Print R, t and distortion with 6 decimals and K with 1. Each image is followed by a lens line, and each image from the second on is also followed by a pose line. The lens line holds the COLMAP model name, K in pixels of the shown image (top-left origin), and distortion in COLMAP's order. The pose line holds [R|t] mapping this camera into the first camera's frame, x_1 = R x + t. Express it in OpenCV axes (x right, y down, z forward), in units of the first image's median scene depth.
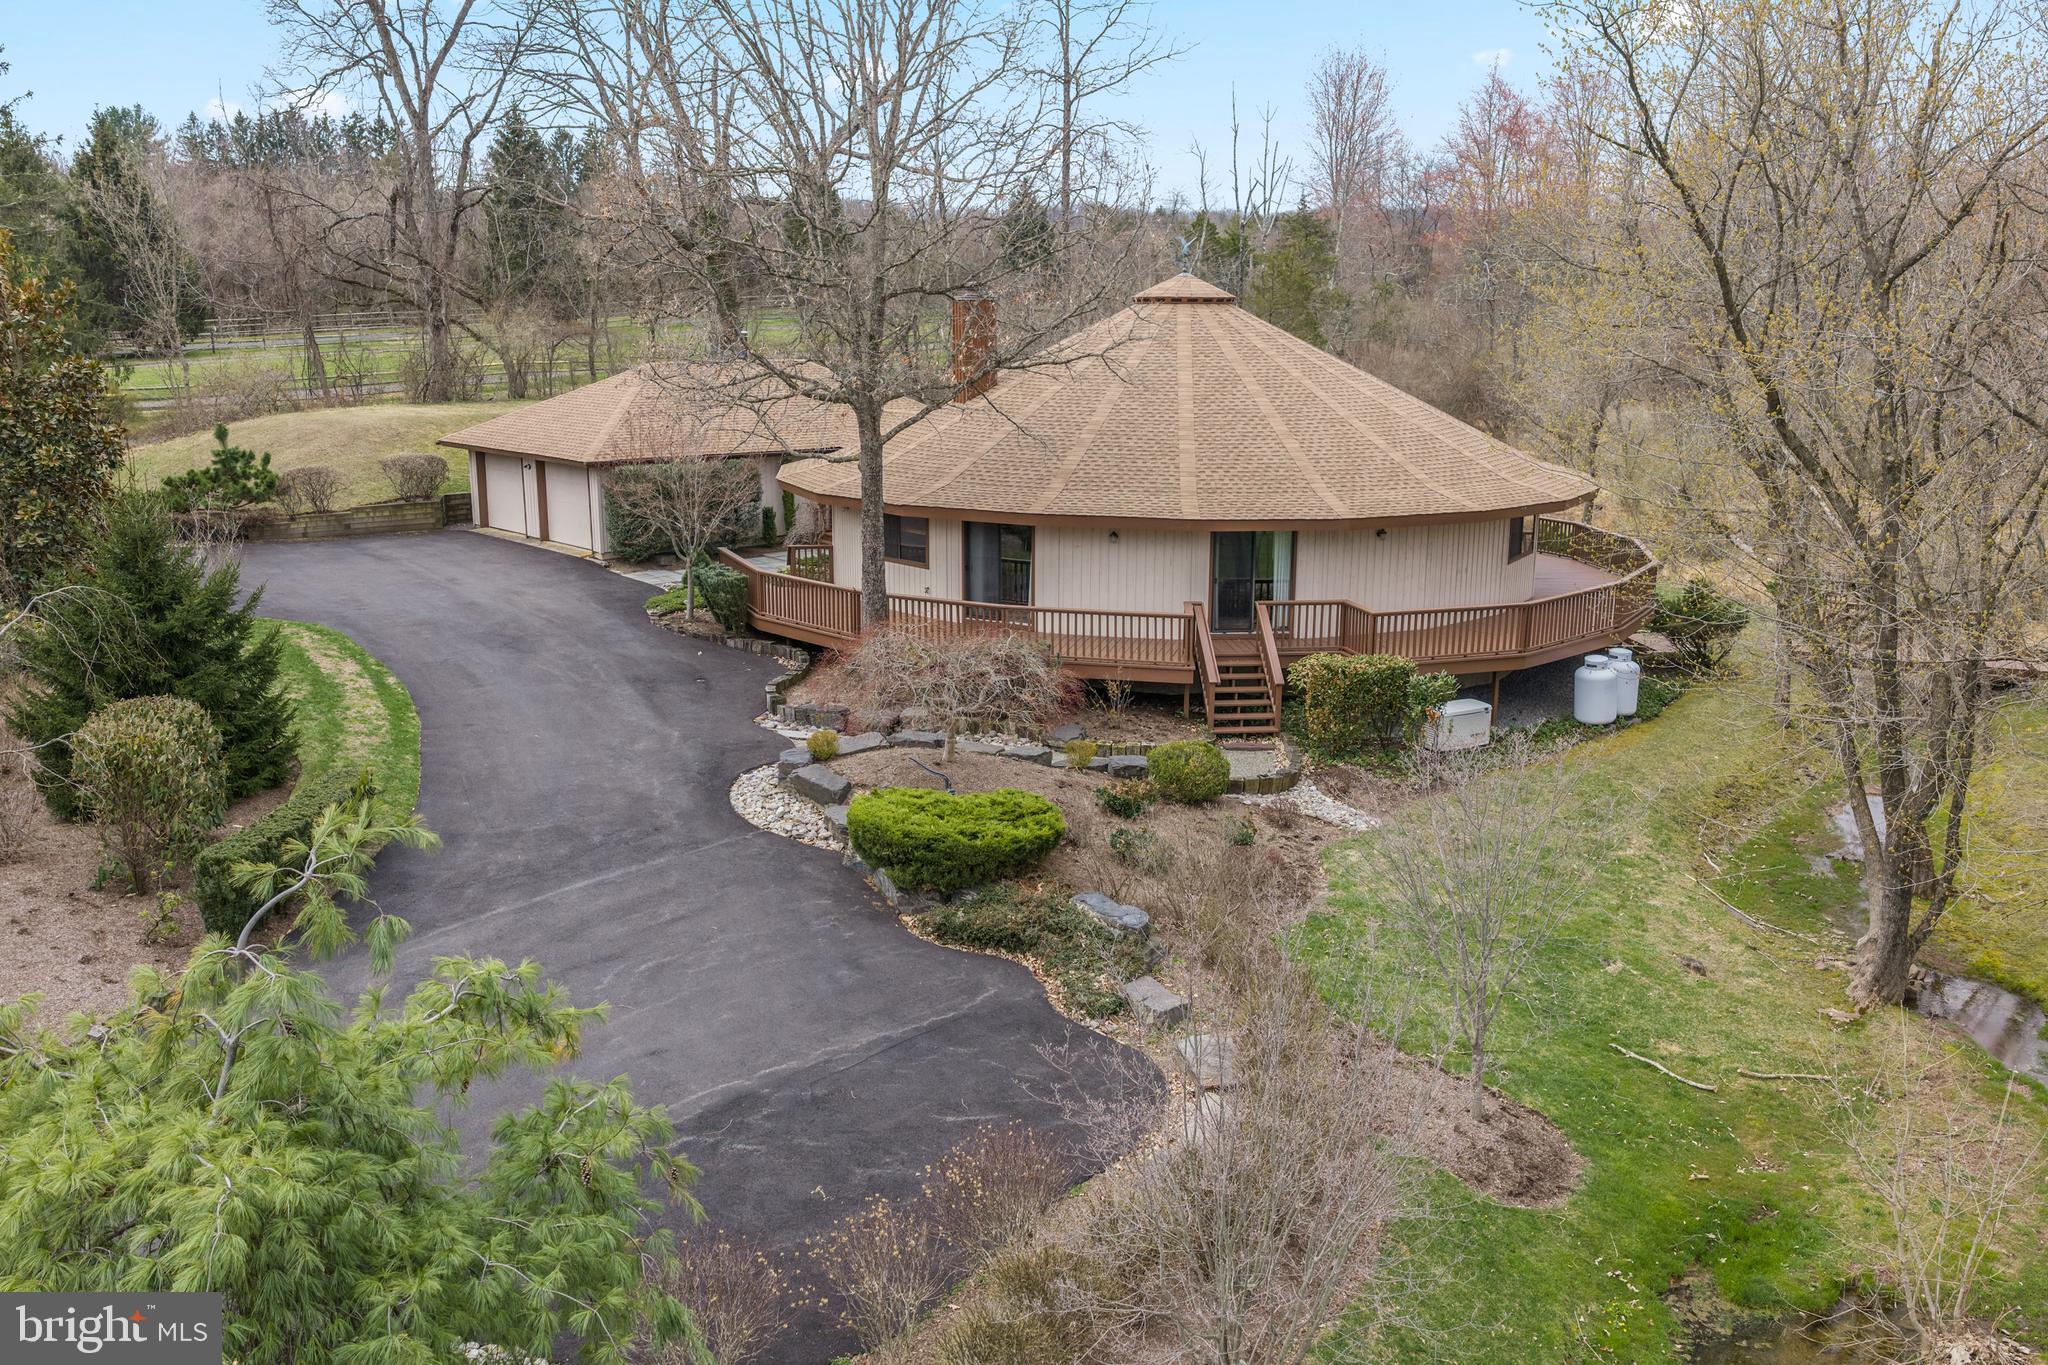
lens RADIAL K [[1668.1, 0, 1024.0], [0, 1668.1, 682.5], [0, 0, 1]] dist [0.005616, -0.016201]
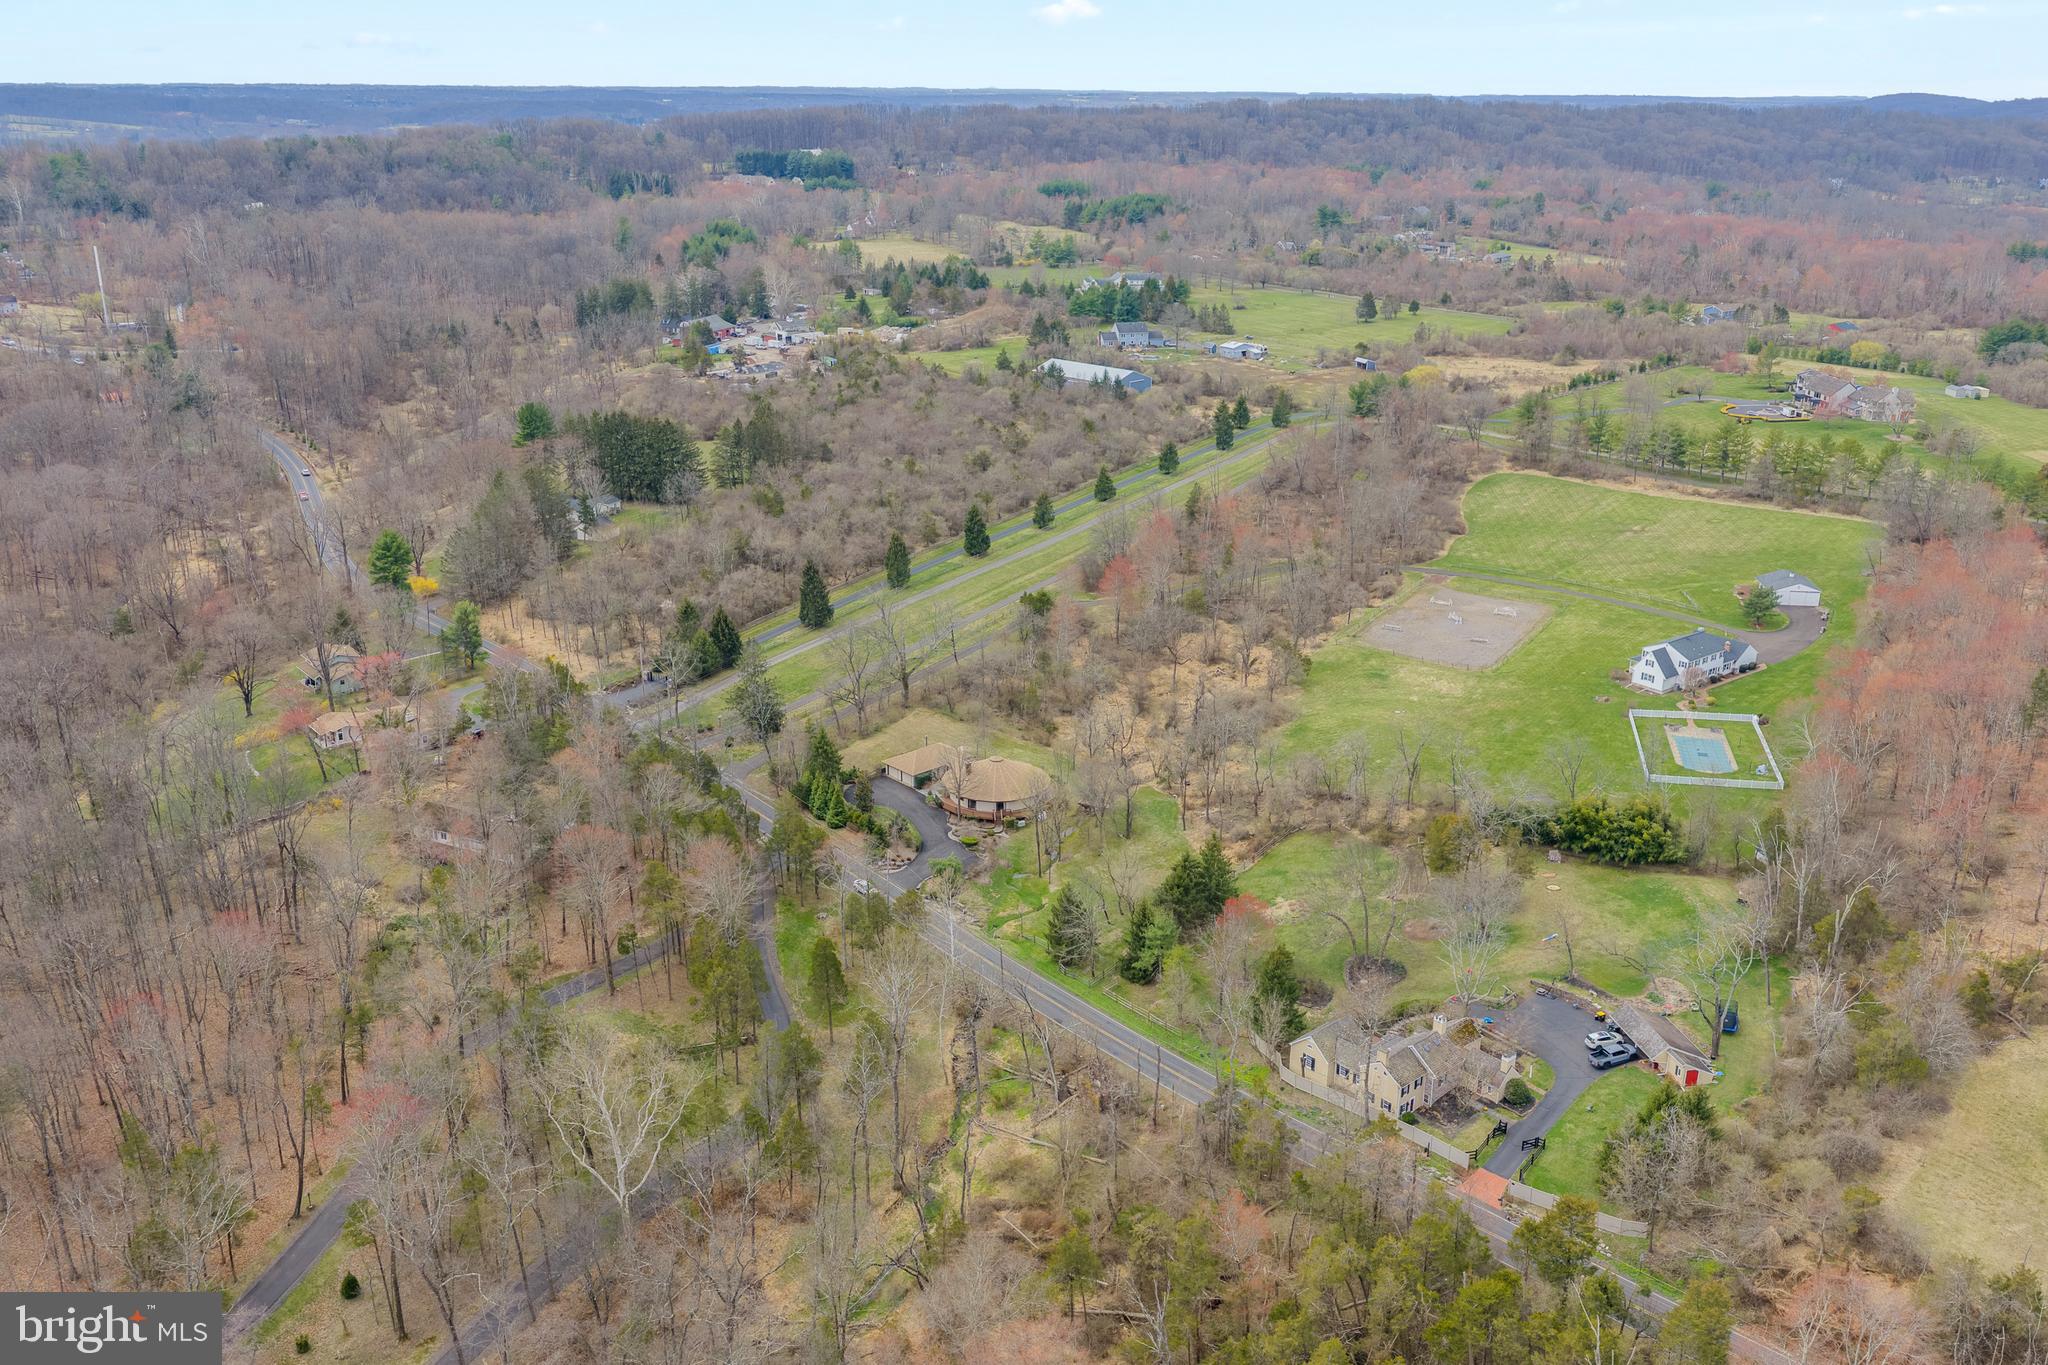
lens RADIAL K [[1668.1, 0, 1024.0], [0, 1668.1, 682.5], [0, 0, 1]] dist [0.005616, -0.016201]
pose [[0.999878, -0.003164, 0.015293, 0.133115], [0.001581, 0.994736, 0.102459, -1.763795], [-0.015537, -0.102423, 0.994620, -8.396858]]
